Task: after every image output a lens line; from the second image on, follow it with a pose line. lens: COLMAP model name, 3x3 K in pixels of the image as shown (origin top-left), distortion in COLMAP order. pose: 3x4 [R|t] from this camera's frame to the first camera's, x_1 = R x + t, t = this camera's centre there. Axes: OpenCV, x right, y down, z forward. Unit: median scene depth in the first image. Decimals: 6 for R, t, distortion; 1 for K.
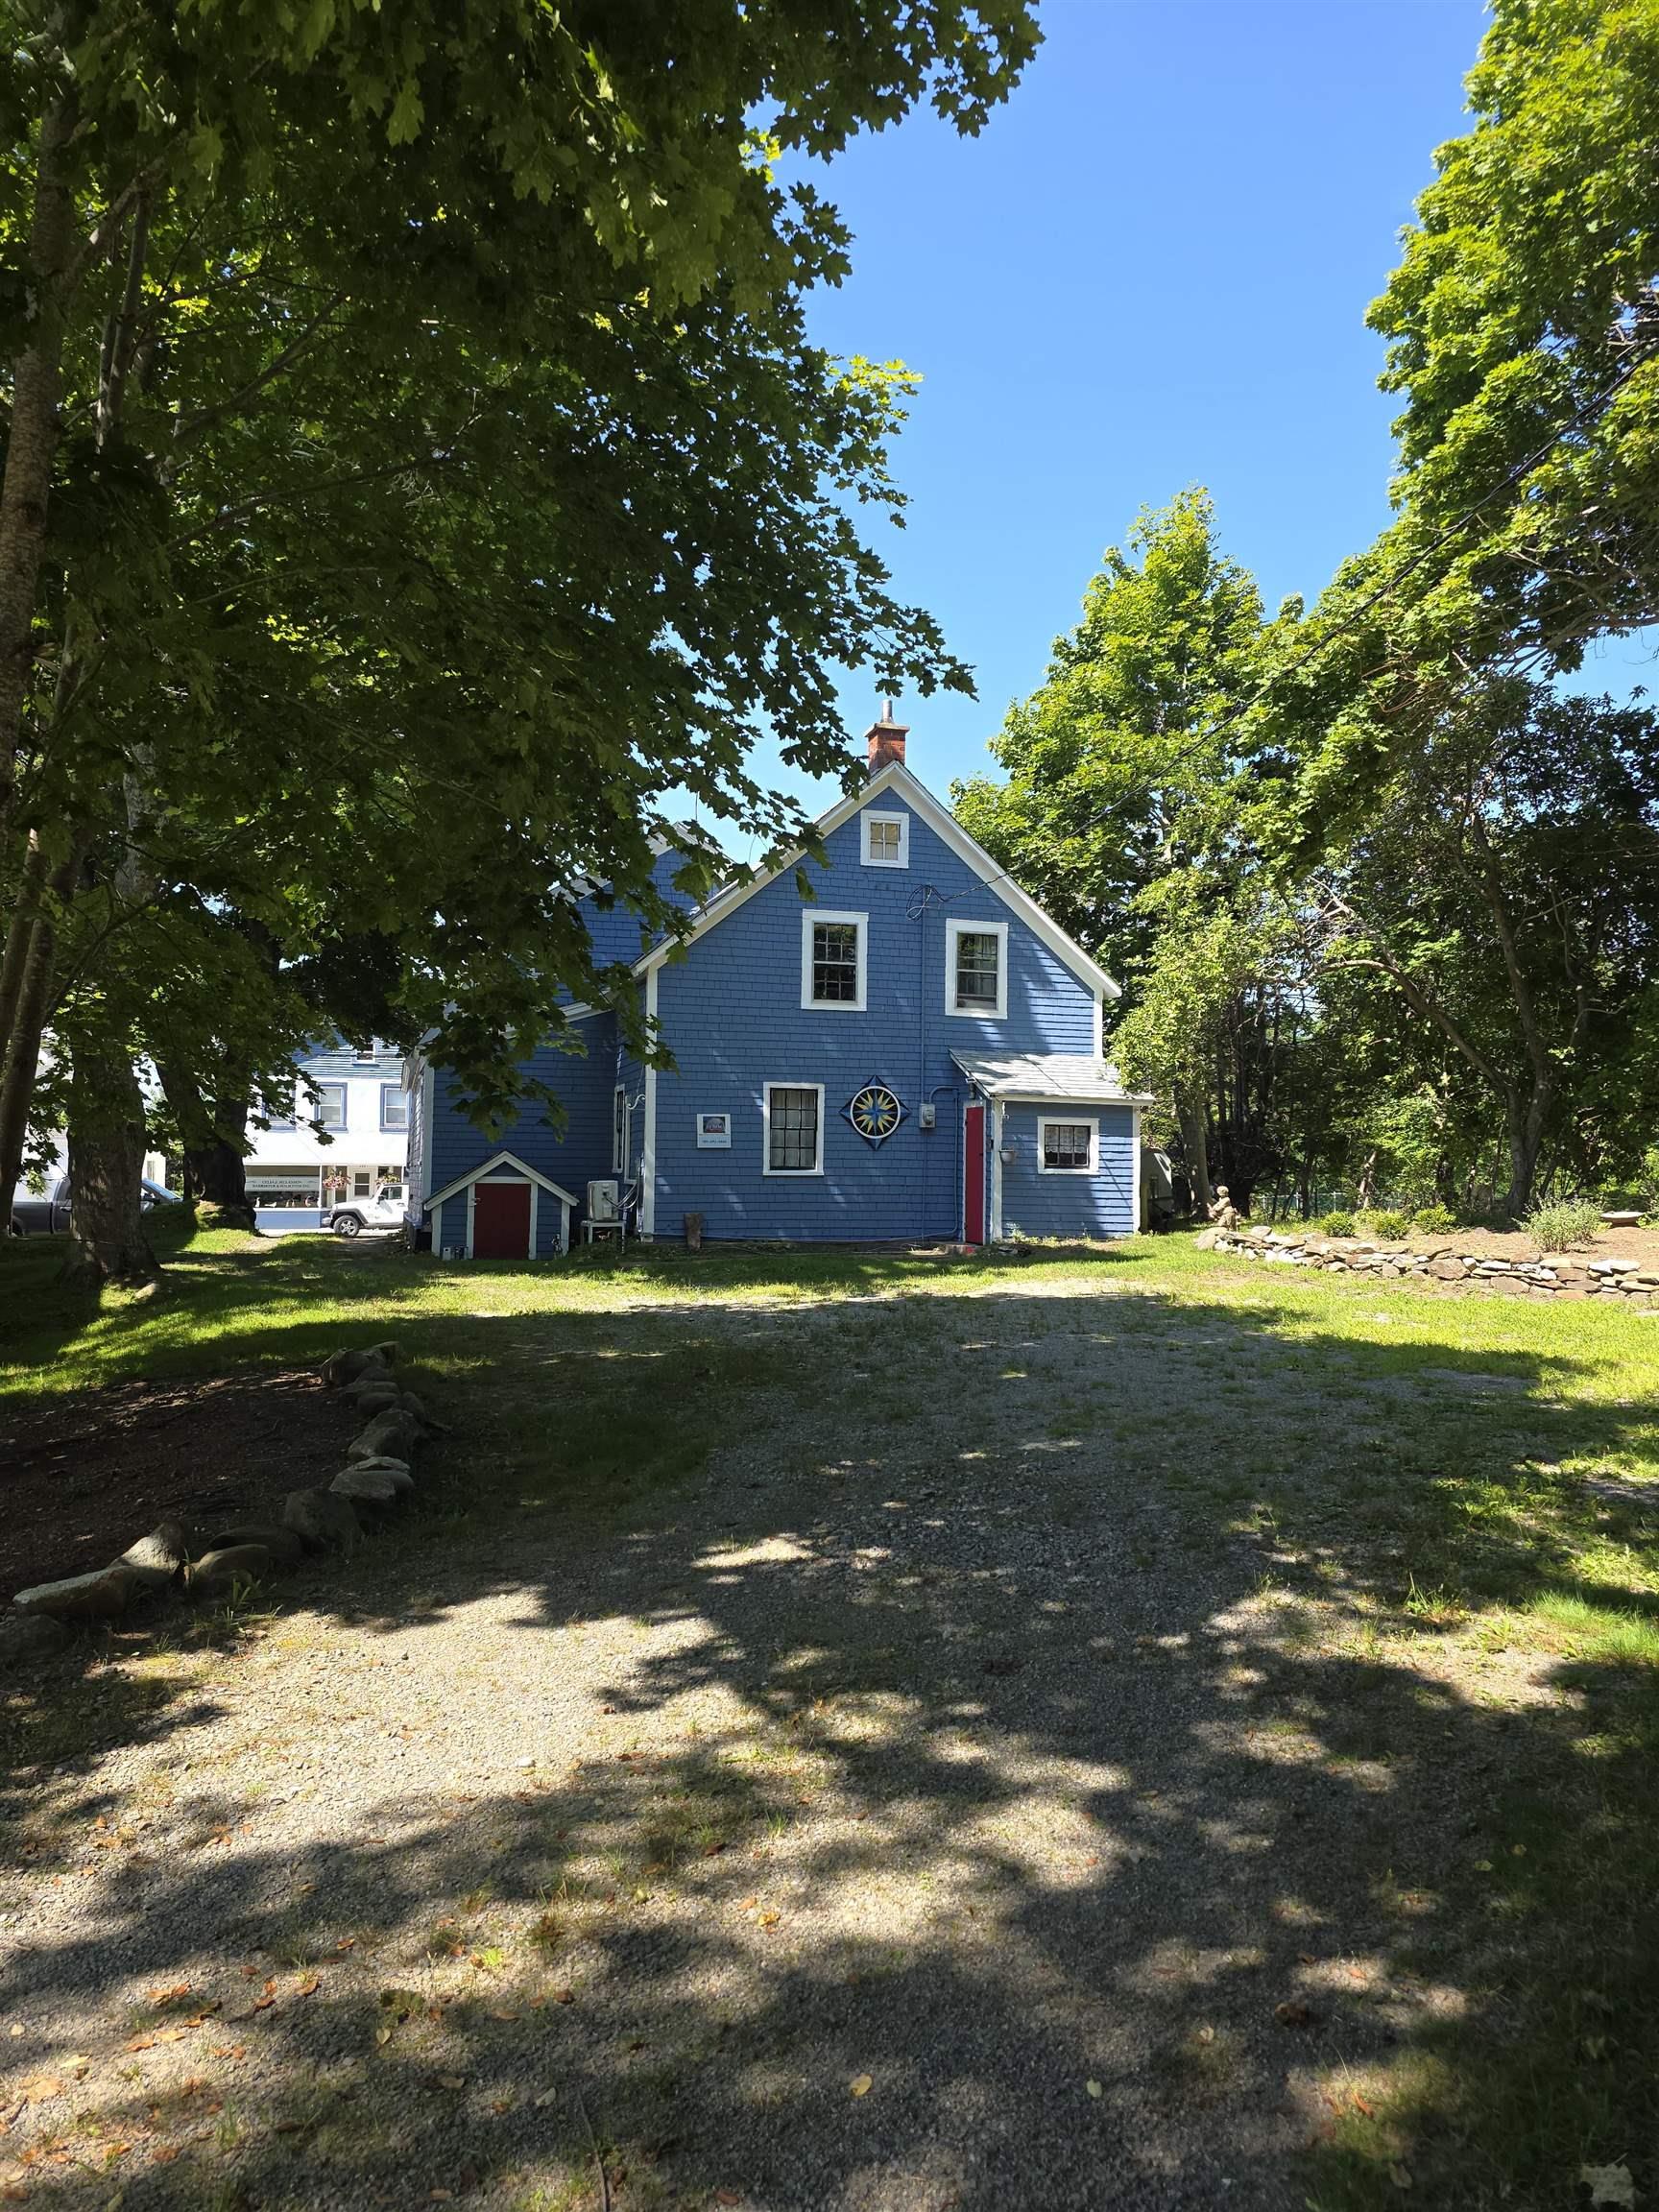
lens RADIAL K [[1463.8, 0, 829.5], [0, 1463.8, 1106.0], [0, 0, 1]] dist [0.153839, -0.258309]
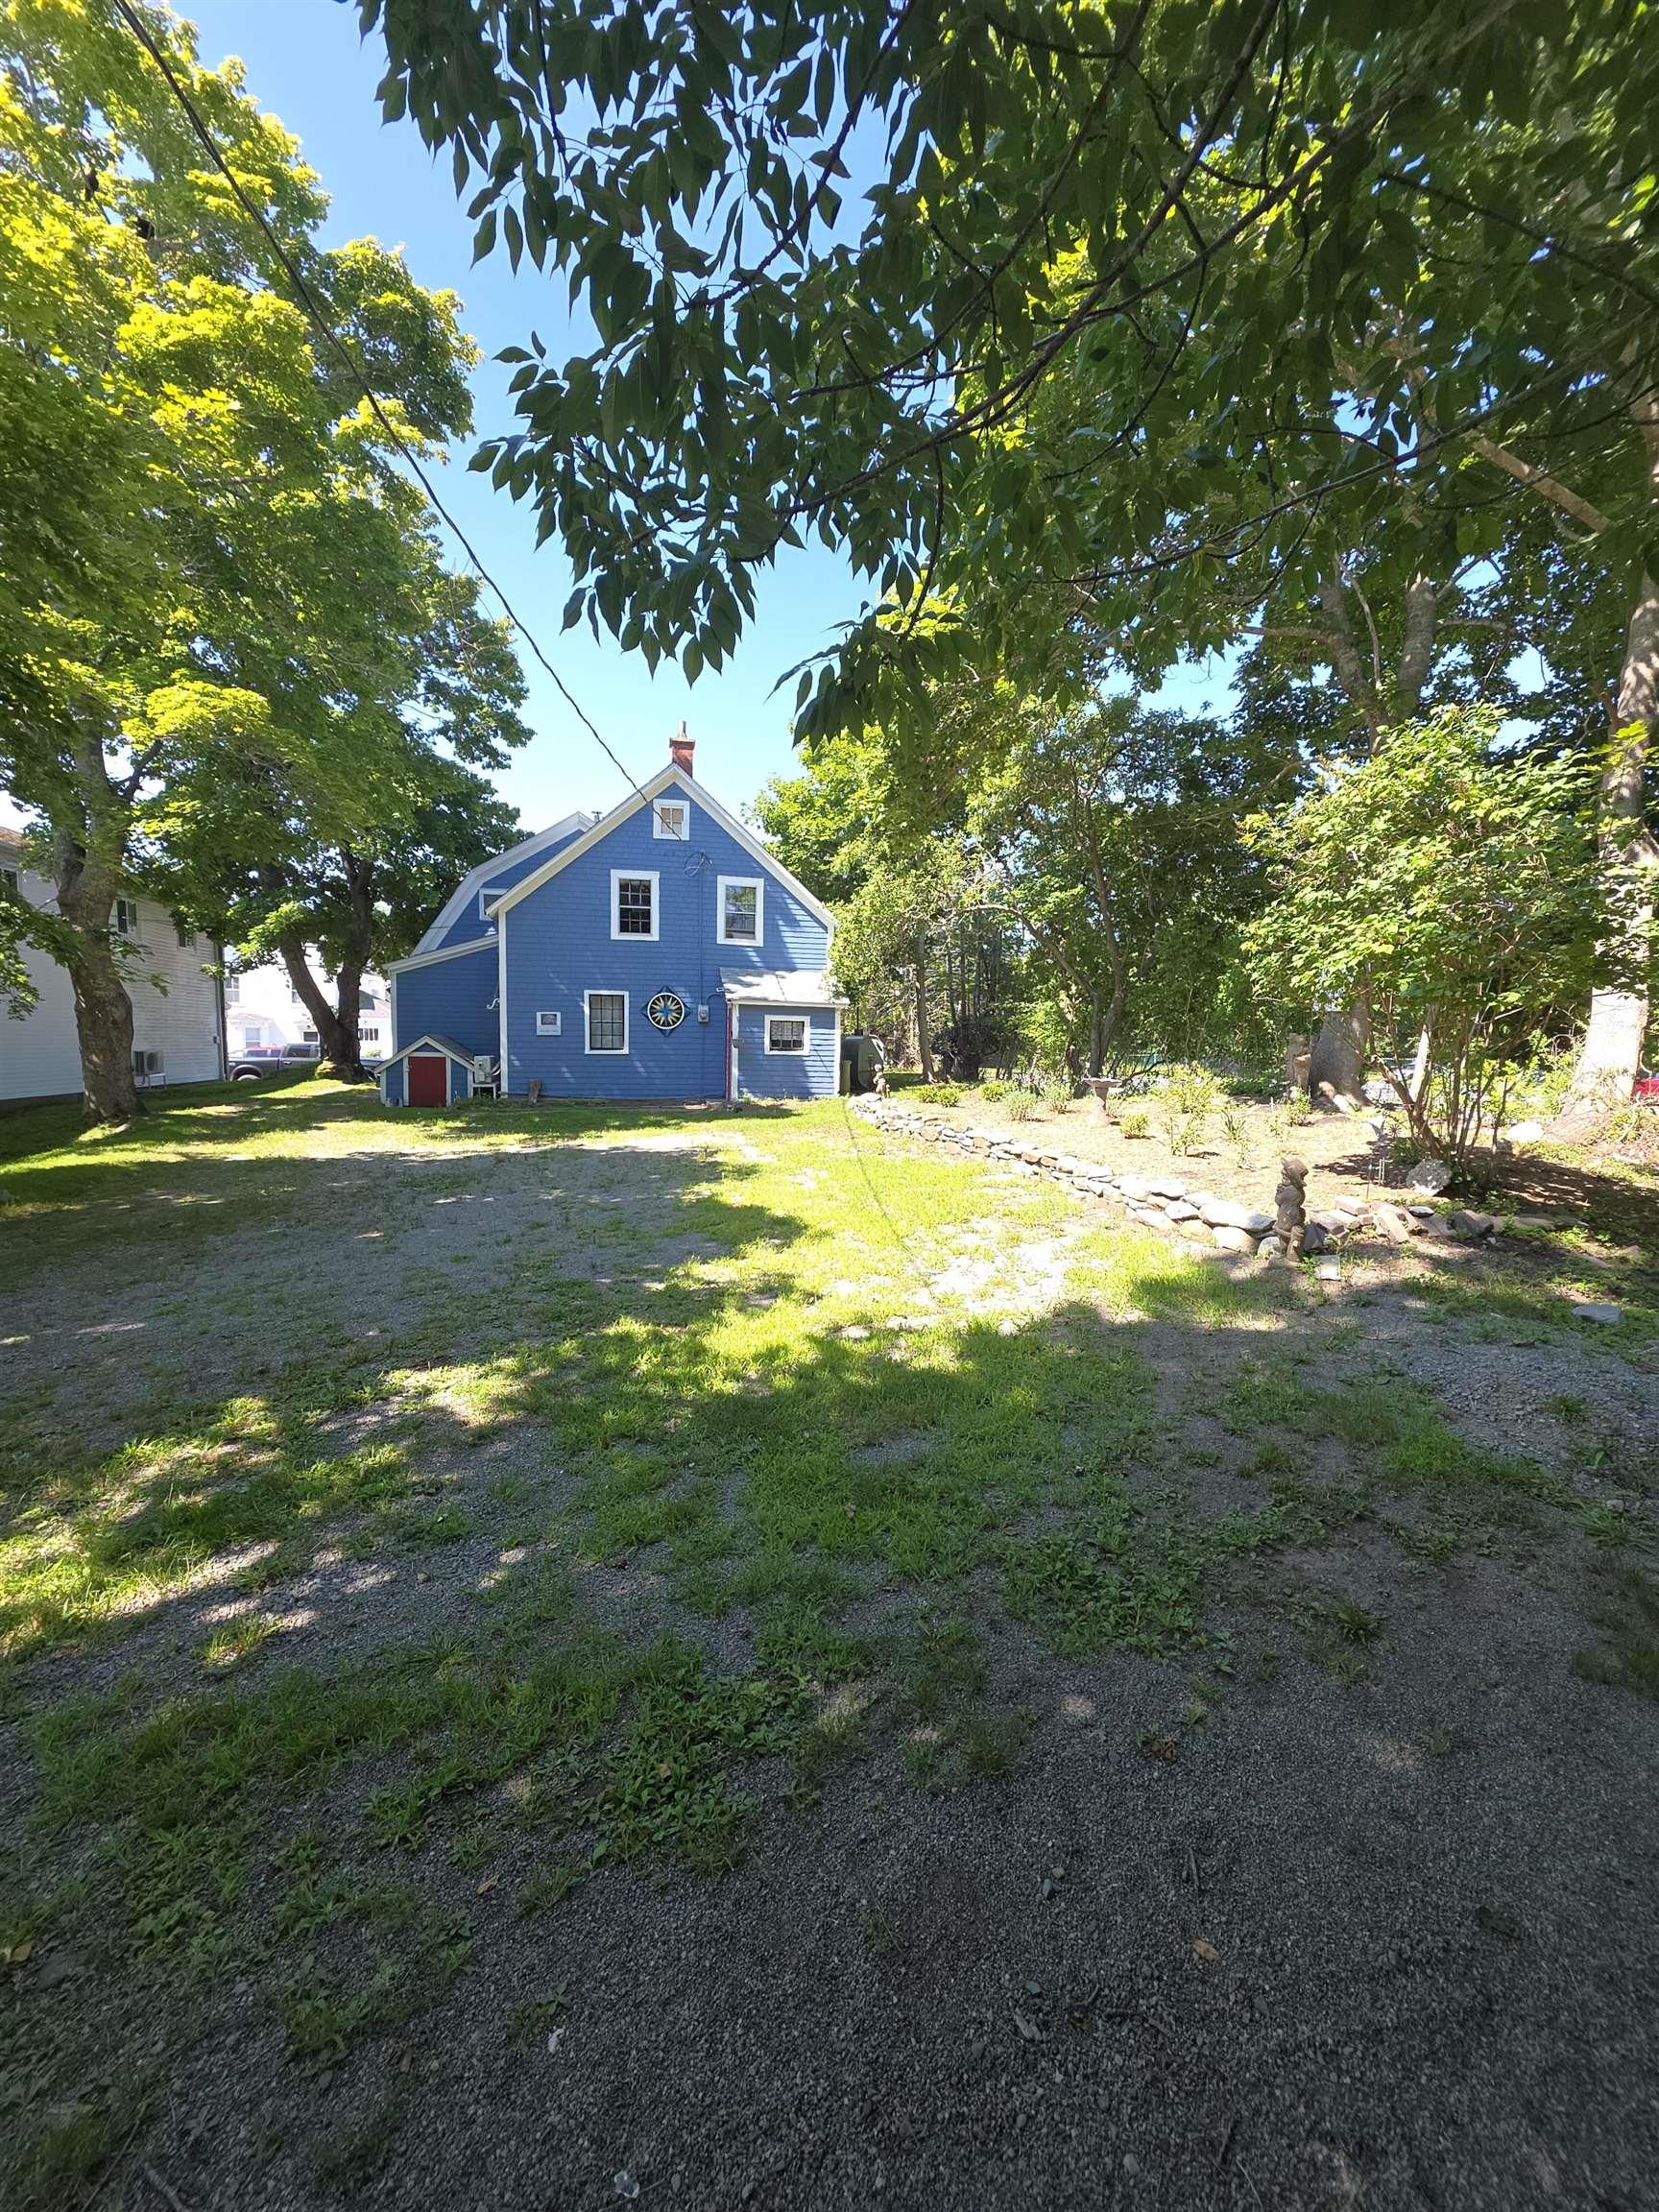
lens RADIAL K [[883.9, 0, 832.9], [0, 883.9, 1092.3], [0, 0, 1]] dist [0.017582, 0.000072]
pose [[0.997159, 0.011602, -0.074432, 0.267309], [-0.003407, 0.994003, 0.109297, -0.012155], [0.075254, -0.108733, 0.991218, 0.128461]]
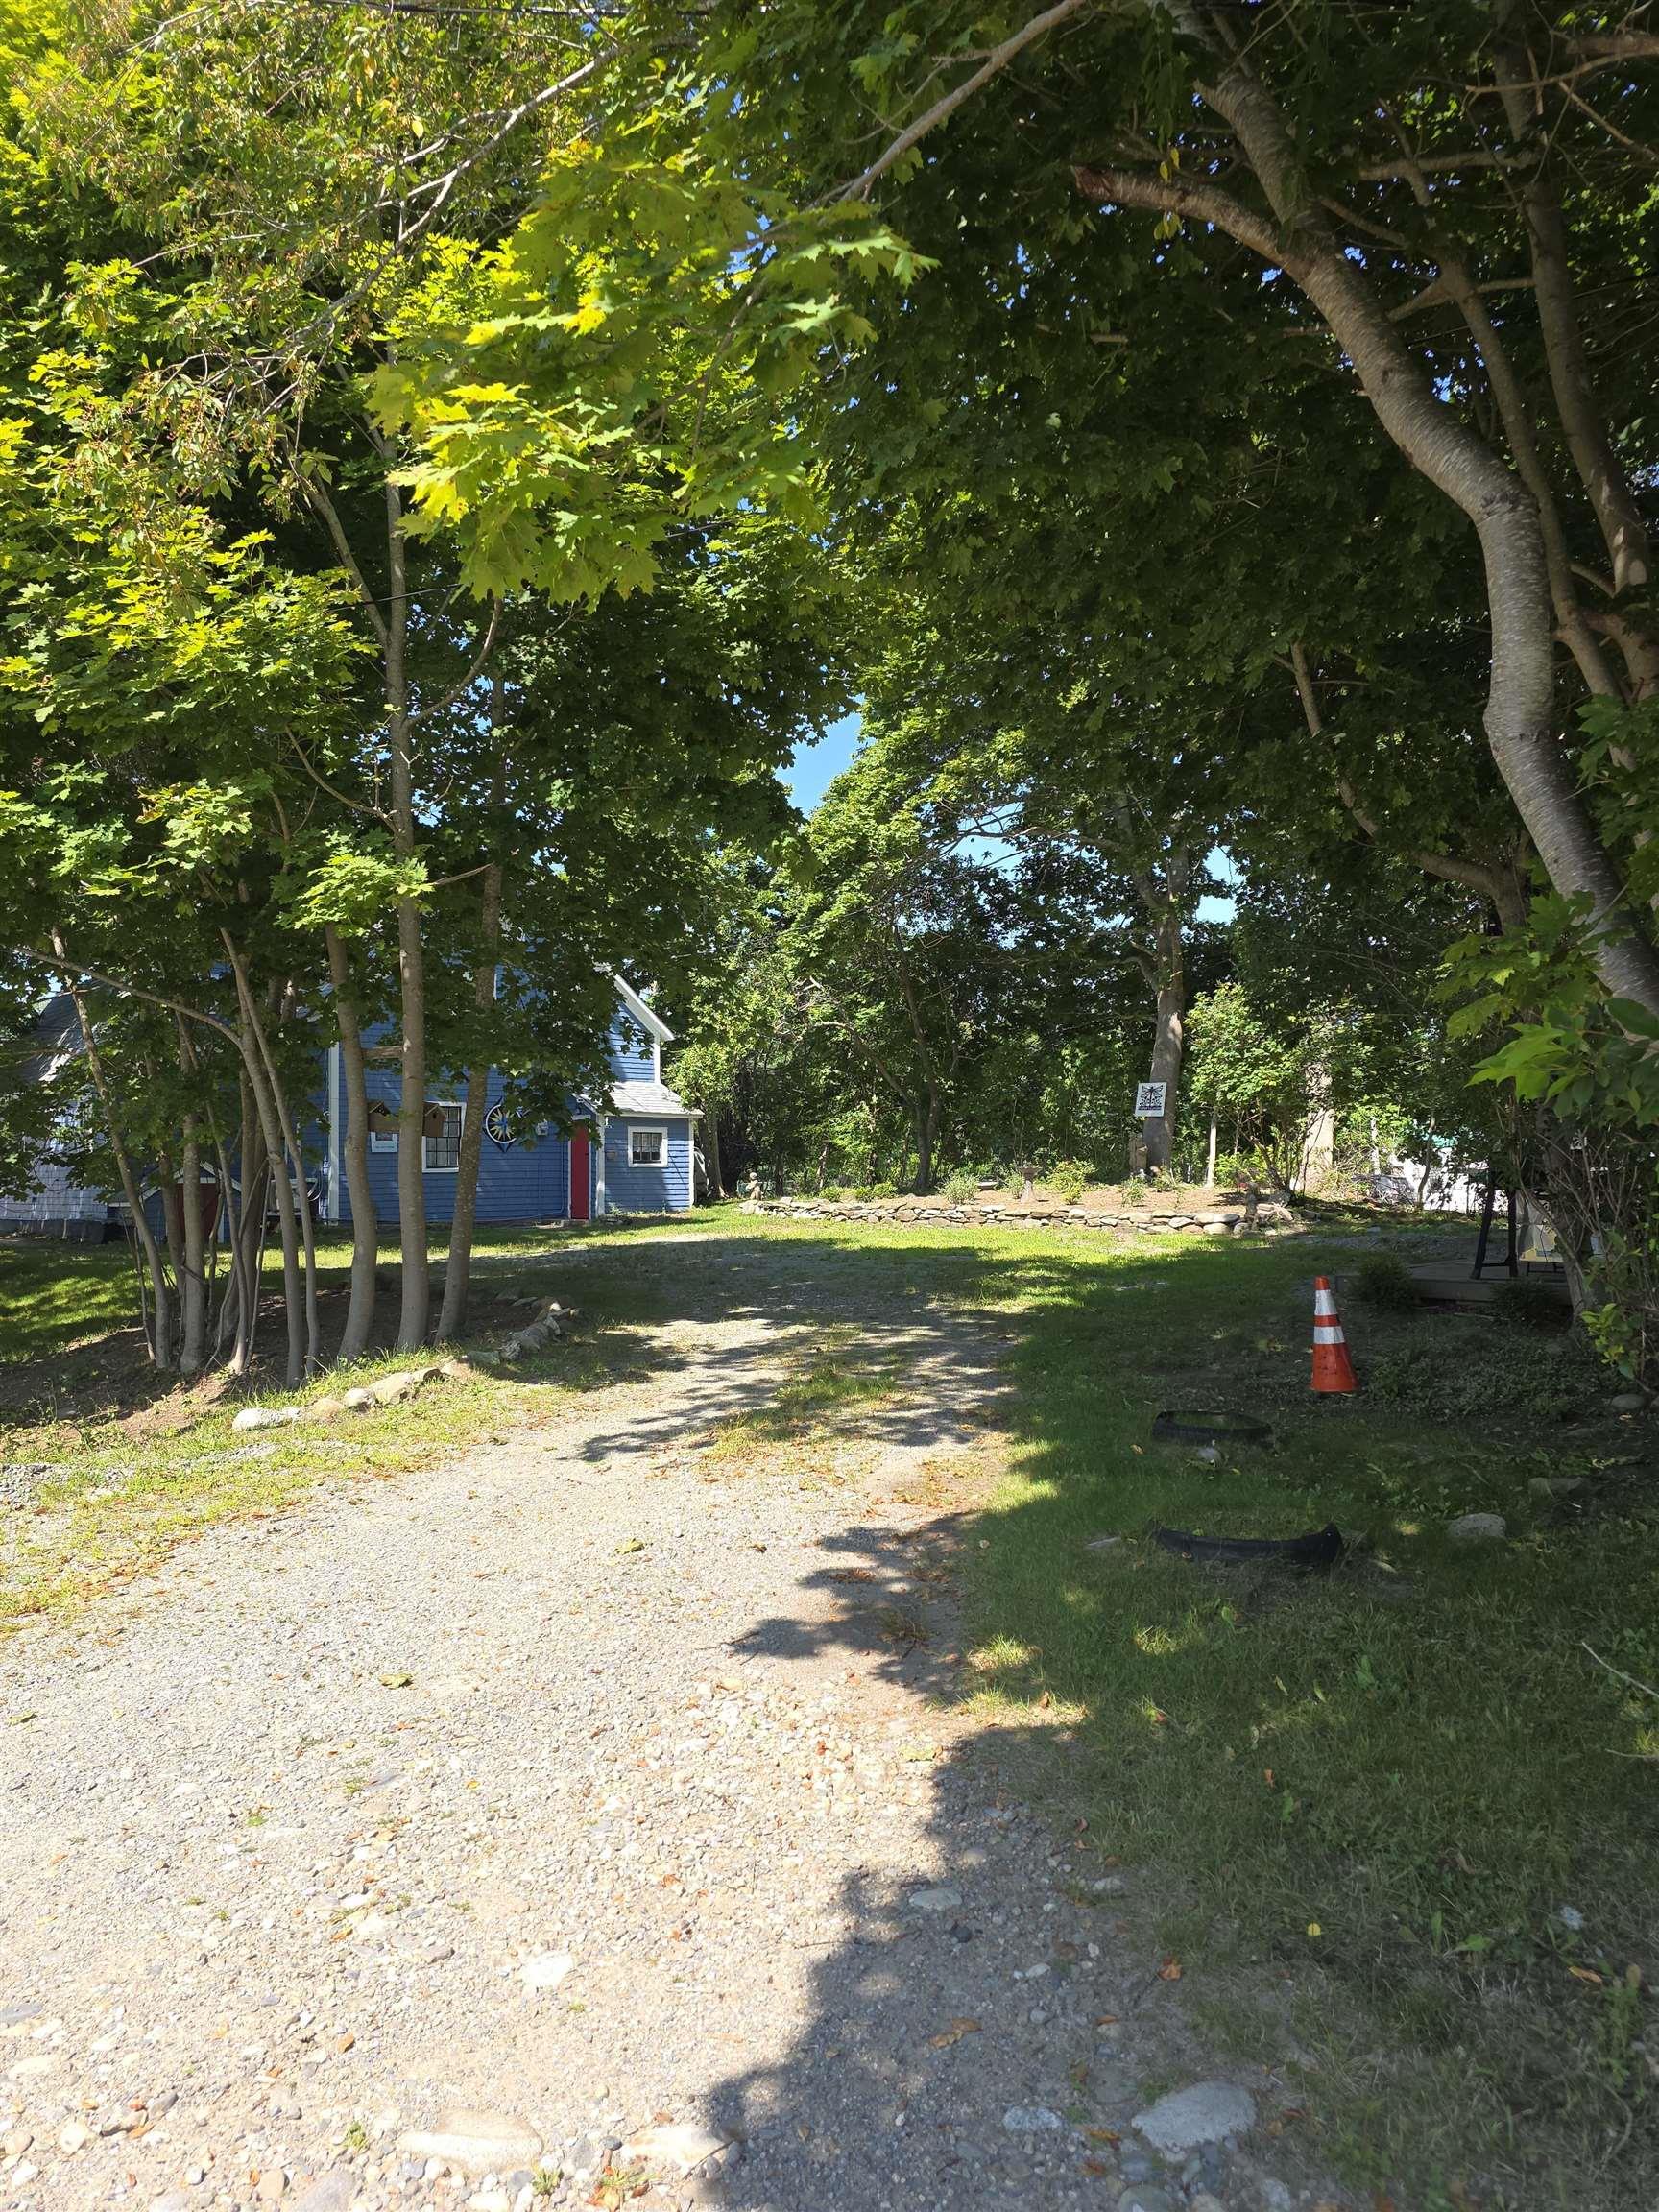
lens RADIAL K [[1463.8, 0, 829.5], [0, 1463.8, 1106.0], [0, 0, 1]] dist [0.153839, -0.258309]
pose [[0.914089, 0.000078, 0.405514, -0.245919], [0.000029, 1.000000, -0.000257, -0.011861], [-0.405514, 0.000247, 0.914089, -0.356541]]
